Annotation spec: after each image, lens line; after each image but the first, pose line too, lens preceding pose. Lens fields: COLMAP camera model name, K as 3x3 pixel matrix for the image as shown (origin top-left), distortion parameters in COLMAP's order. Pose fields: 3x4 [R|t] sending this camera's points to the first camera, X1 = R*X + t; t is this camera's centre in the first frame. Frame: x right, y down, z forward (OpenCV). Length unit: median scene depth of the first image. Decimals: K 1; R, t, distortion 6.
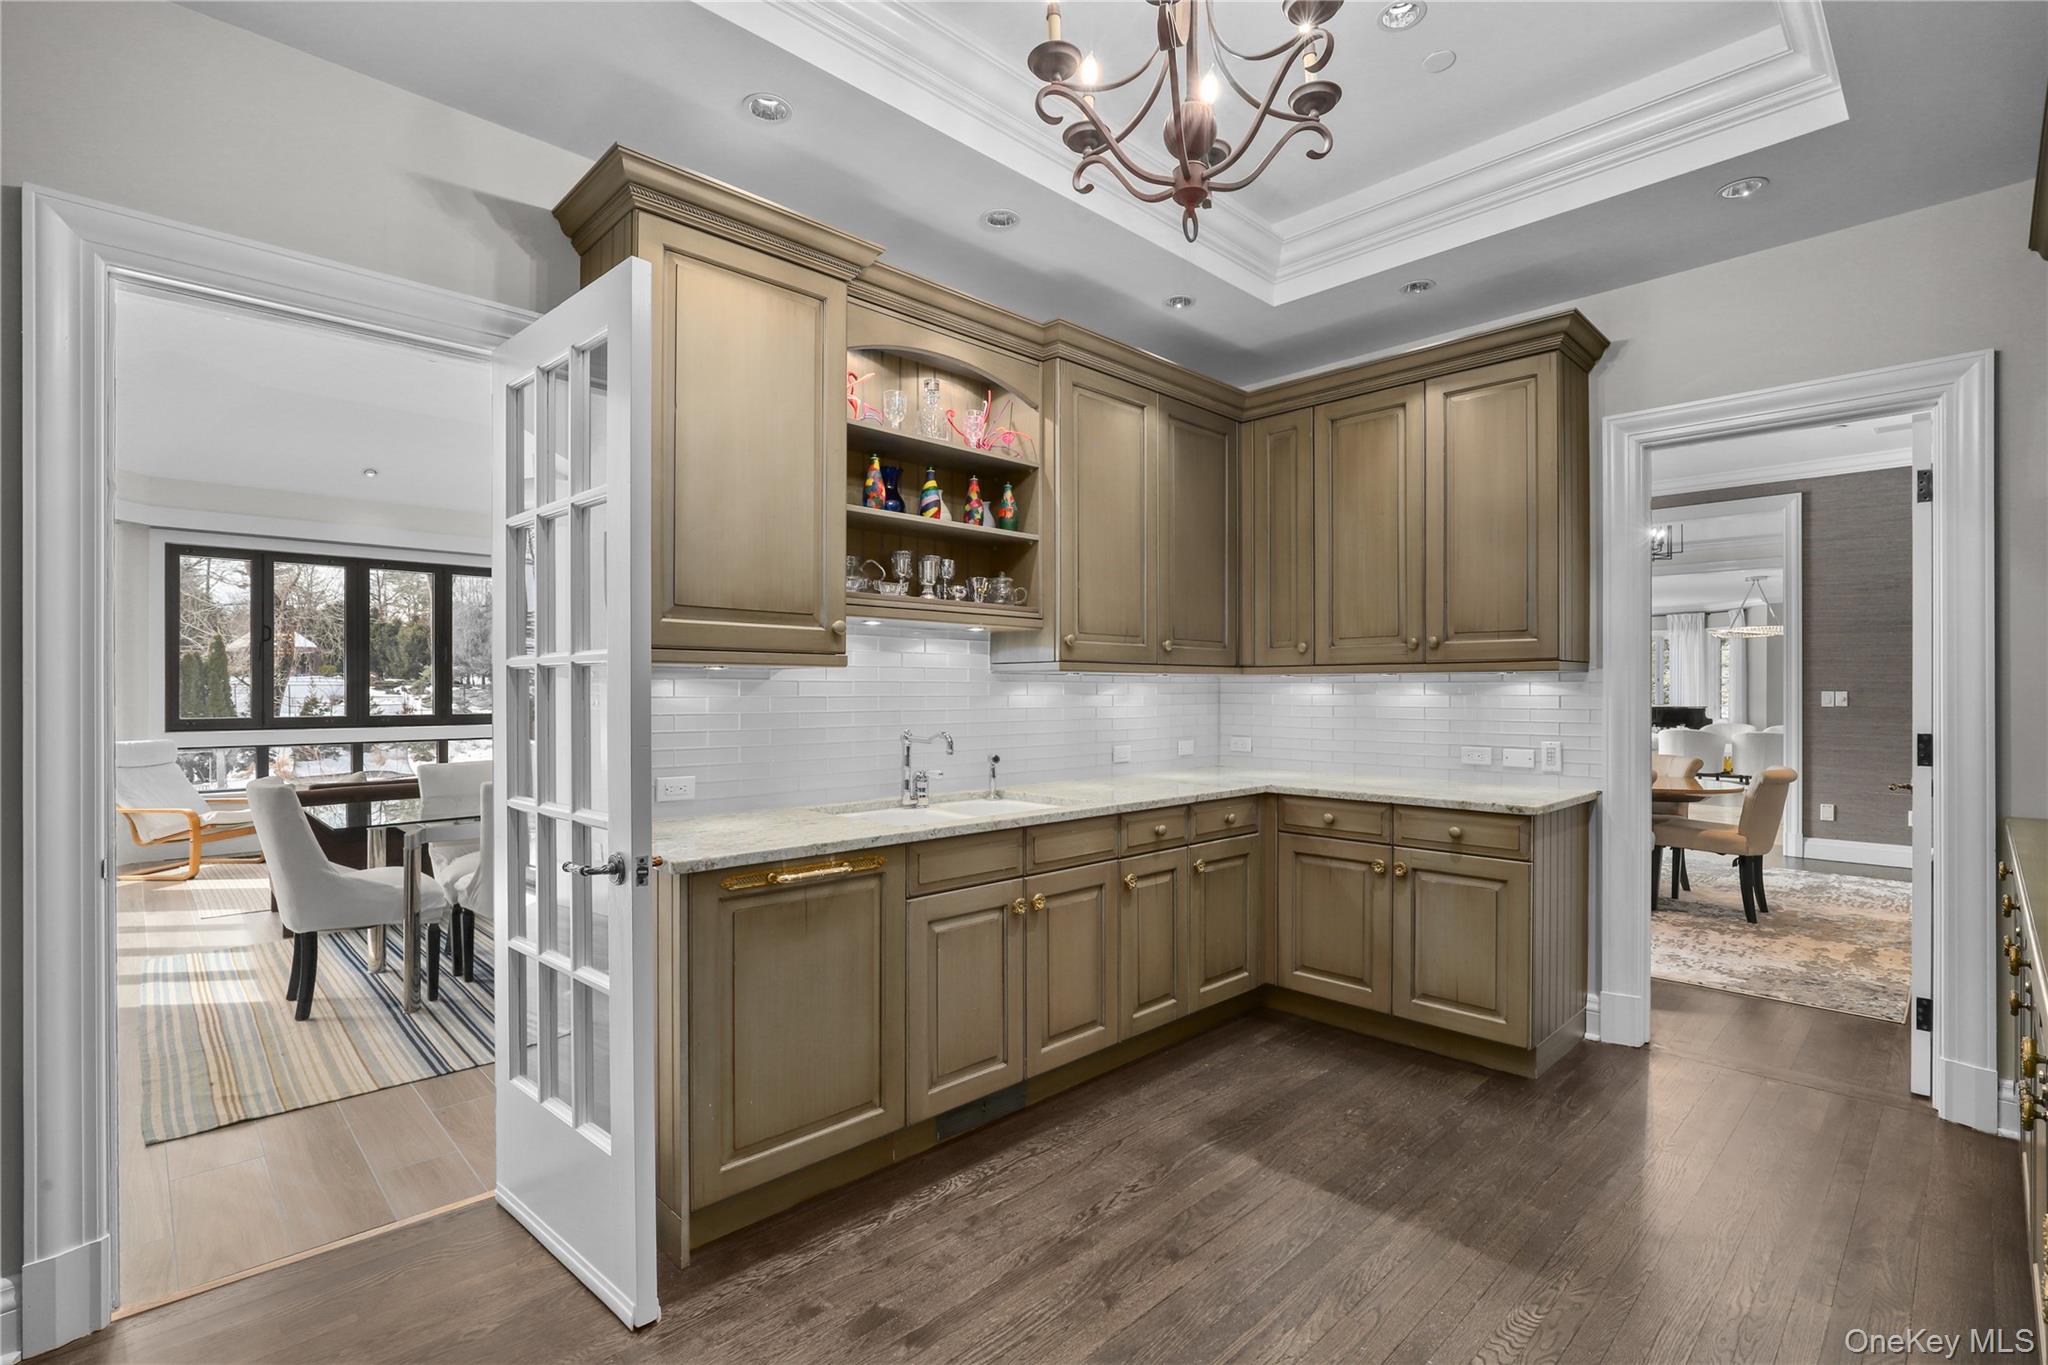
lens RADIAL K [[936.0, 0, 1016.8], [0, 936.0, 685.0], [0, 0, 1]] dist [-0.009669, 0.000342]
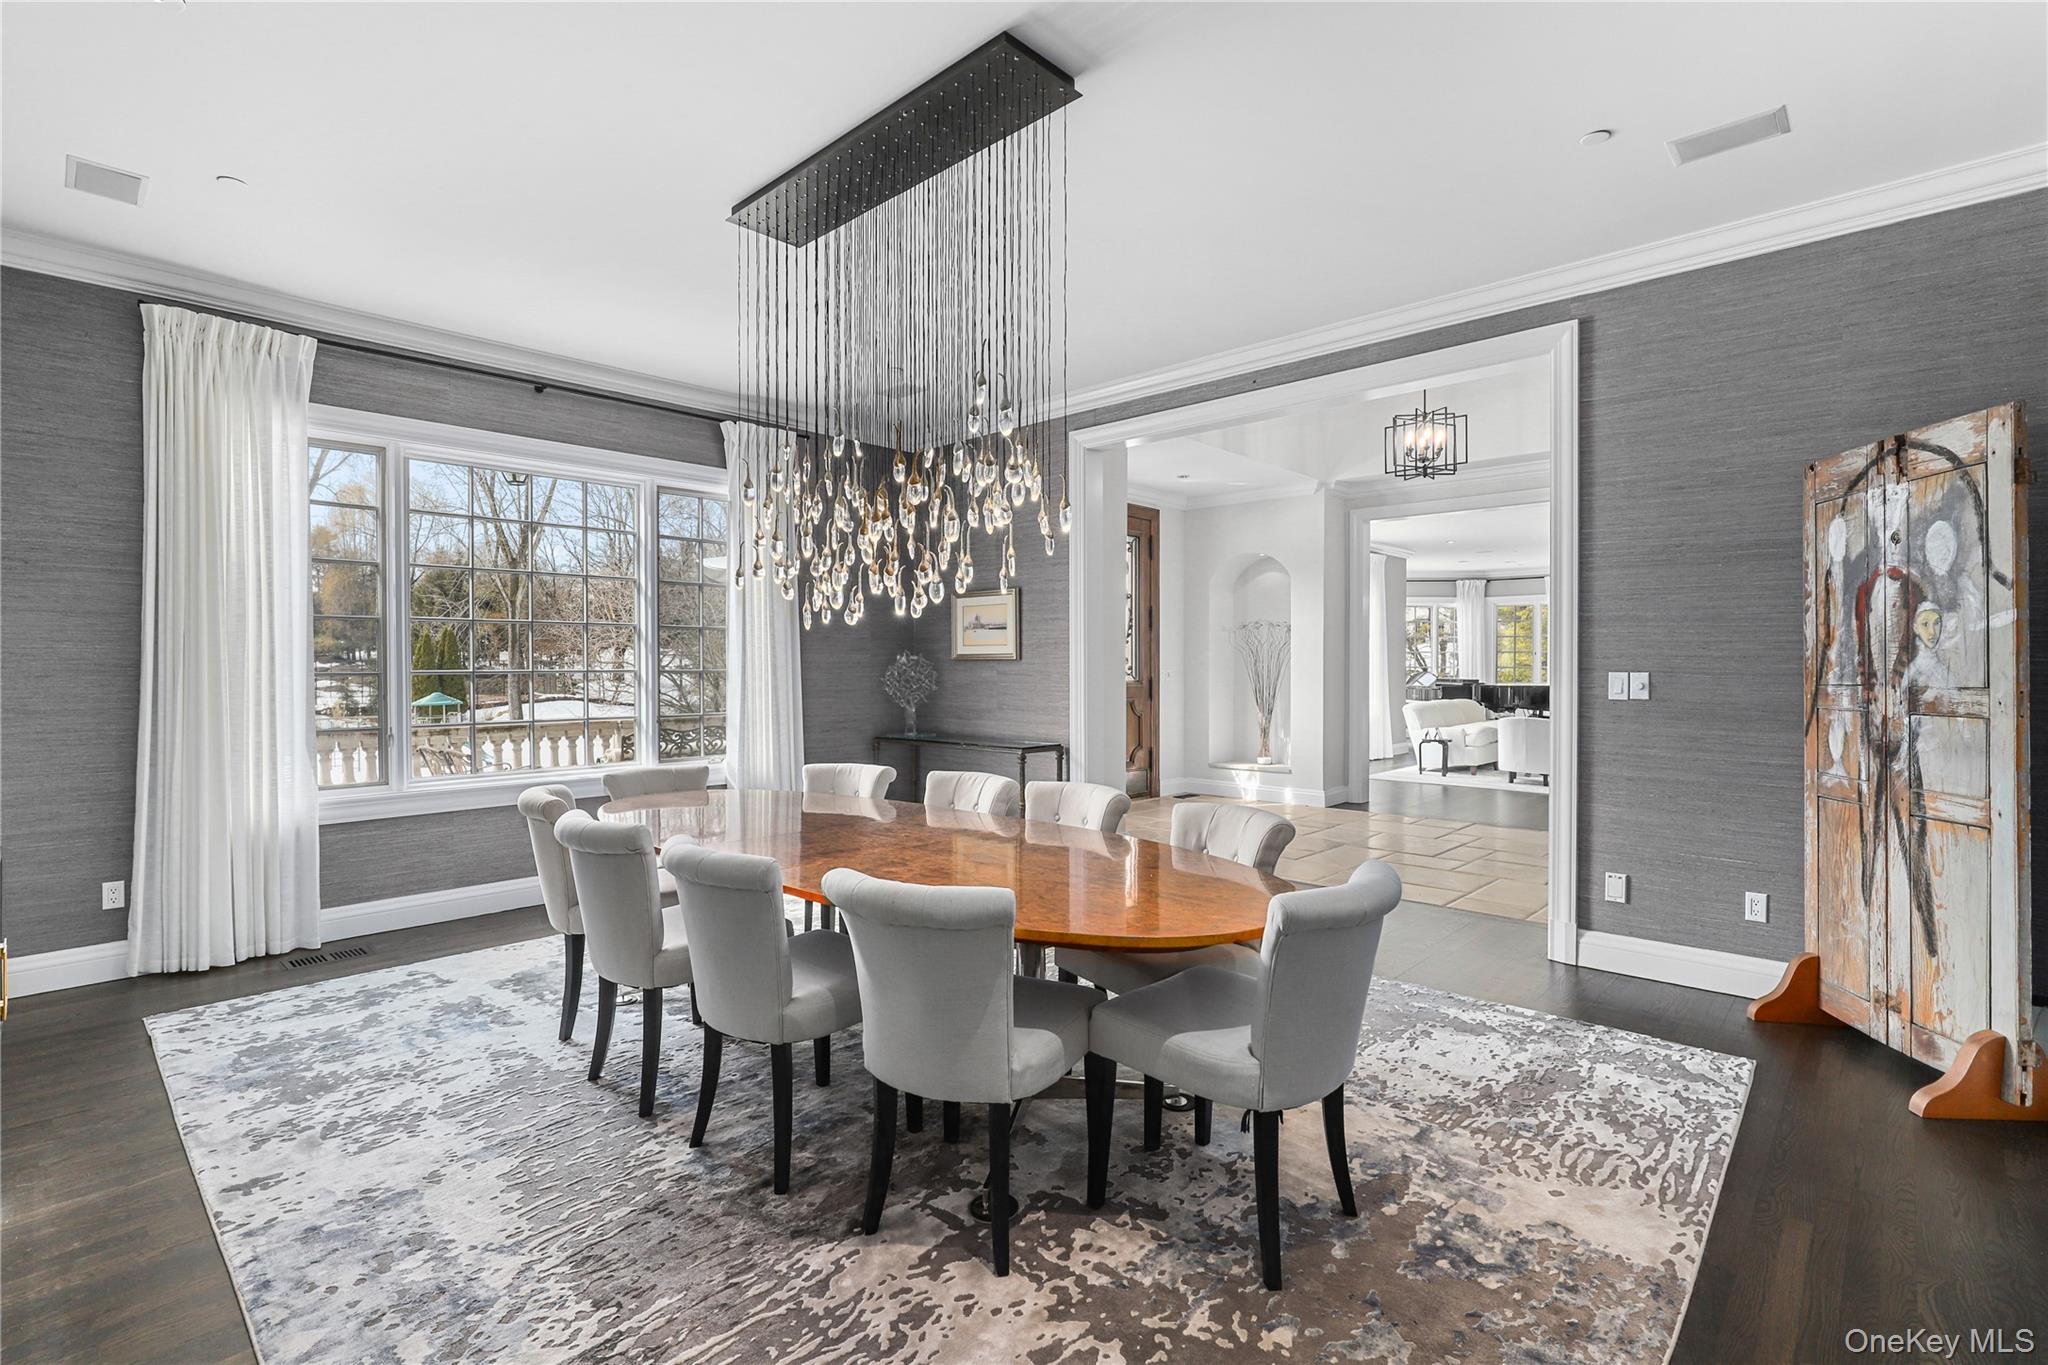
lens RADIAL K [[936.0, 0, 1033.5], [0, 936.0, 669.4], [0, 0, 1]] dist [-0.009669, 0.000342]
pose [[0.998693, -0.001417, 0.051097, 0.487041], [0.000832, 0.999934, 0.011479, -0.001662], [-0.051110, -0.011422, 0.998628, 0.451701]]
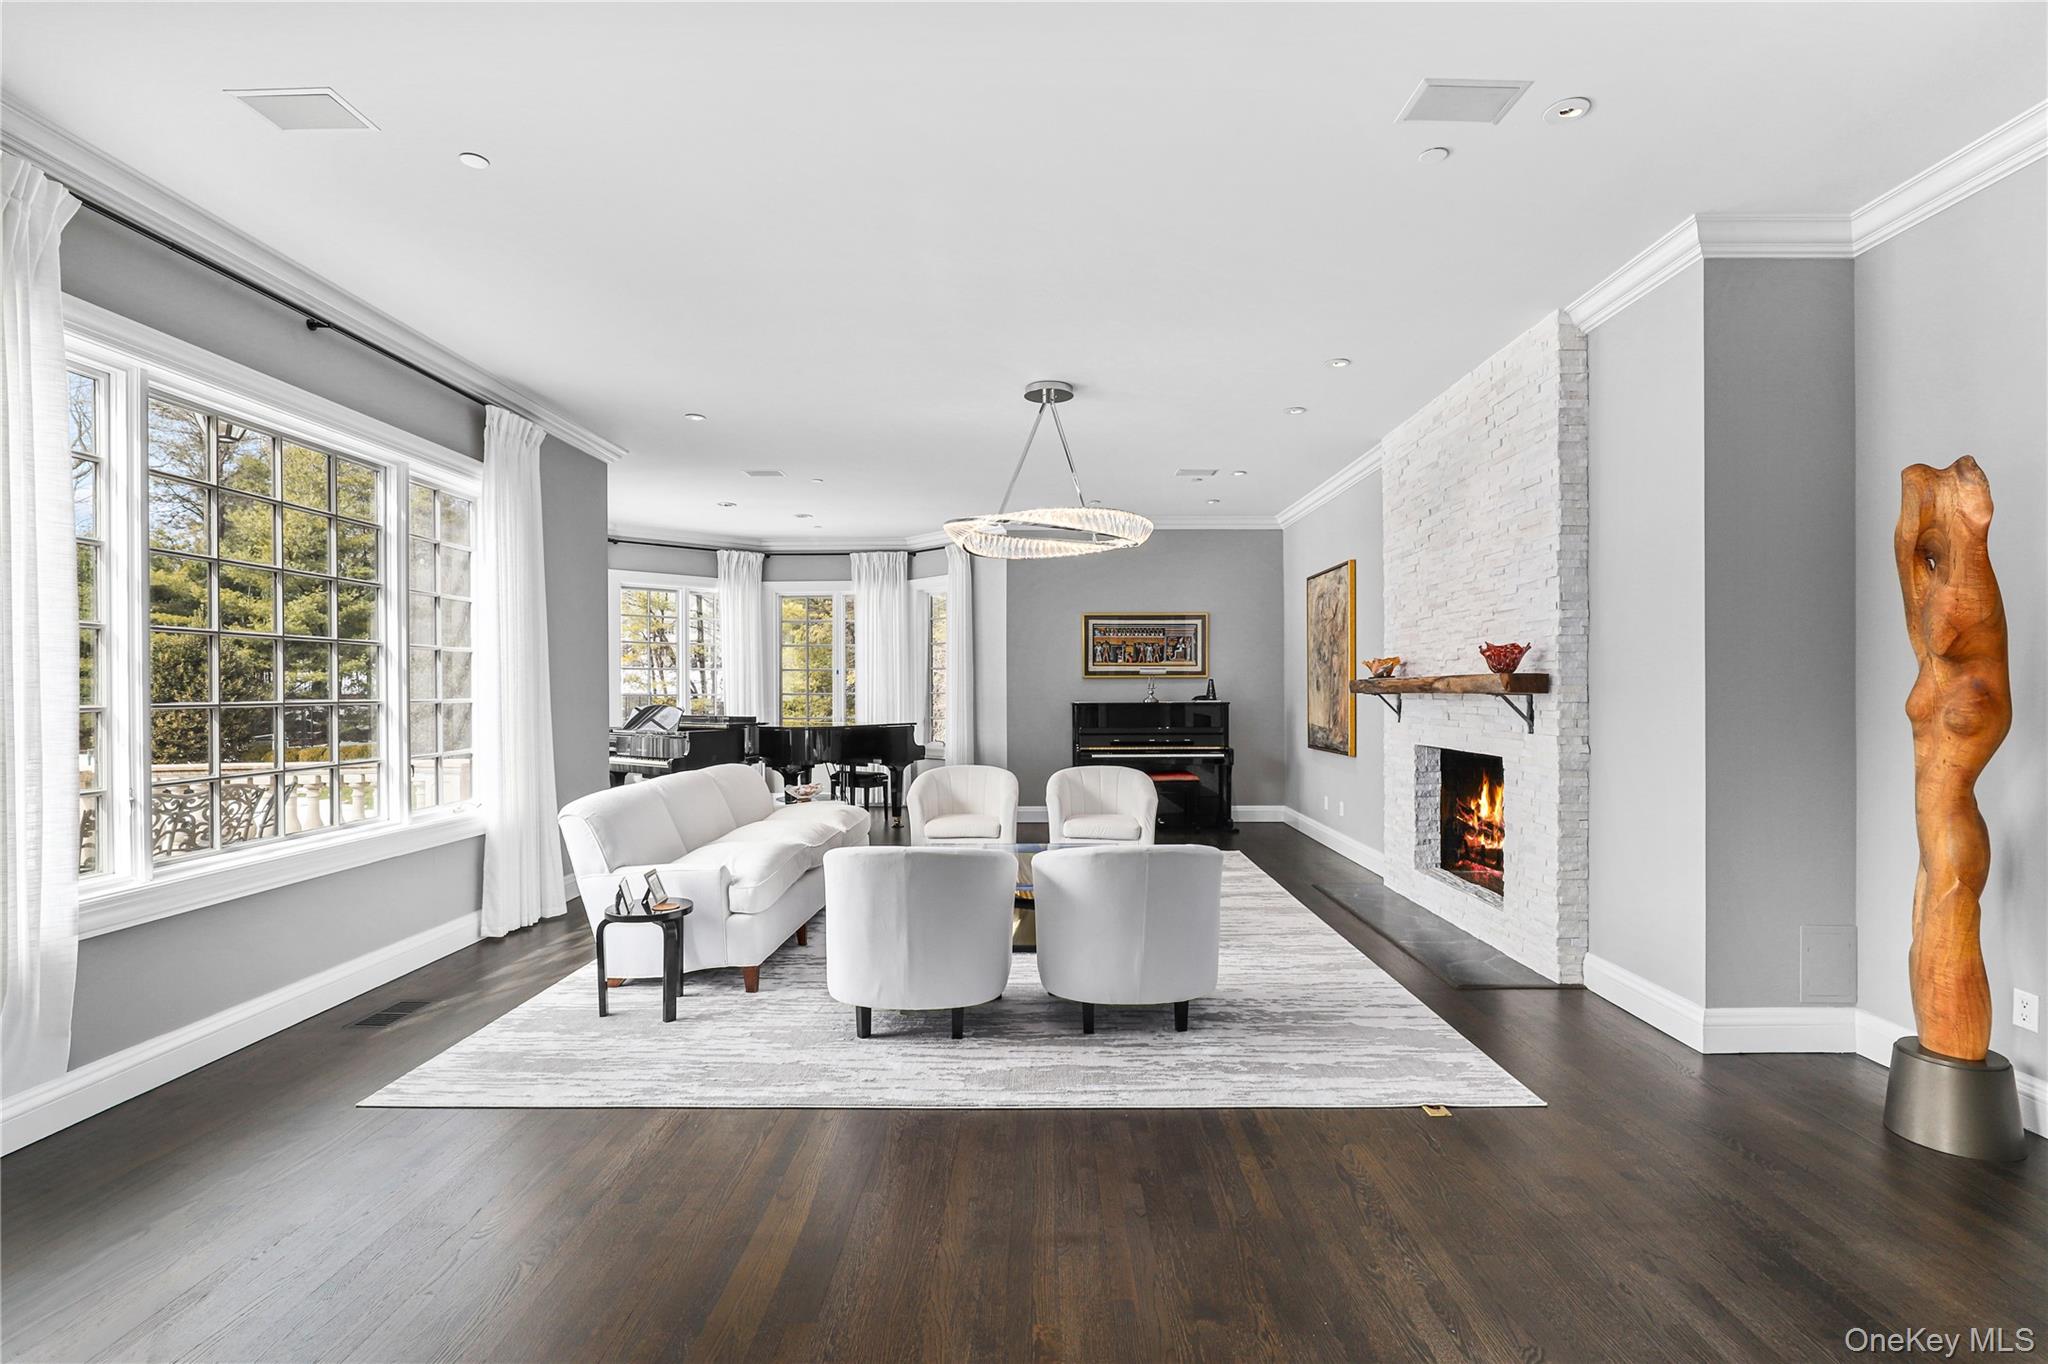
lens RADIAL K [[936.0, 0, 1025.5], [0, 936.0, 688.2], [0, 0, 1]] dist [-0.009669, 0.000342]
pose [[0.707658, -0.002569, 0.706551, 0.980921], [0.003964, 0.999992, -0.000334, 0.010884], [-0.706544, 0.003038, 0.707663, 1.382881]]
